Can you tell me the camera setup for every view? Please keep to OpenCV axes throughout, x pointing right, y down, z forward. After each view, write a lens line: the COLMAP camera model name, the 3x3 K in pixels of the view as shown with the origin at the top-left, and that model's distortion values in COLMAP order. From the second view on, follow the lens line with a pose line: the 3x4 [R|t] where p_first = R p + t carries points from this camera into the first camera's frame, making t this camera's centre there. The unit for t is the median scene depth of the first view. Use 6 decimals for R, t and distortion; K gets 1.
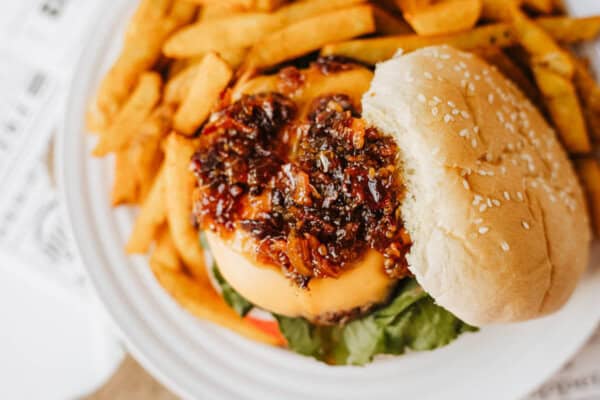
lens RADIAL K [[976.8, 0, 300.2], [0, 976.8, 182.0], [0, 0, 1]] dist [0.038402, -0.971366]
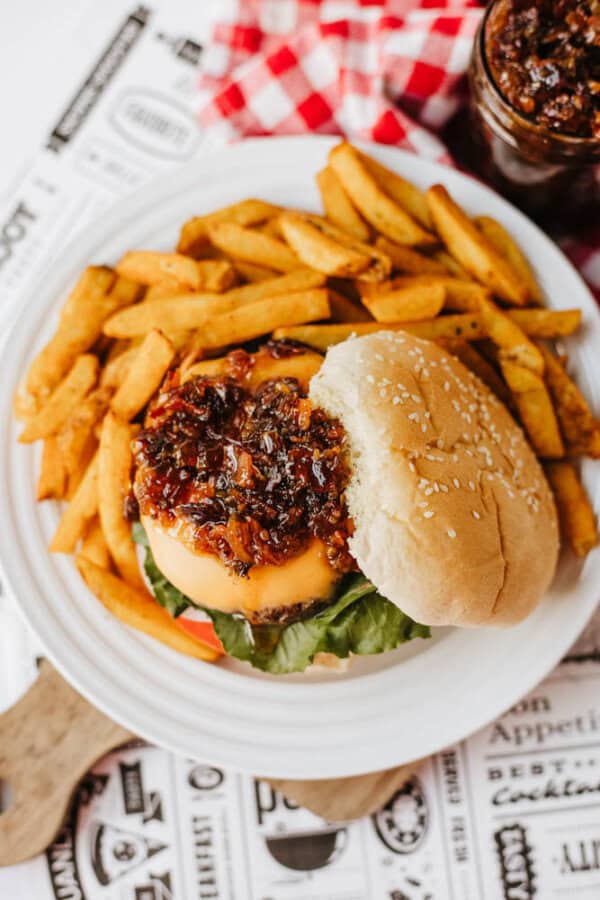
lens RADIAL K [[1465.1, 0, 300.0], [0, 1465.1, 450.0], [0, 0, 1]] dist [0.038402, -0.971366]
pose [[0.999302, 0.036086, 0.009661, 0.041177], [-0.034818, 0.993413, -0.109167, 0.137259], [-0.013537, 0.108755, 0.993976, -0.409934]]
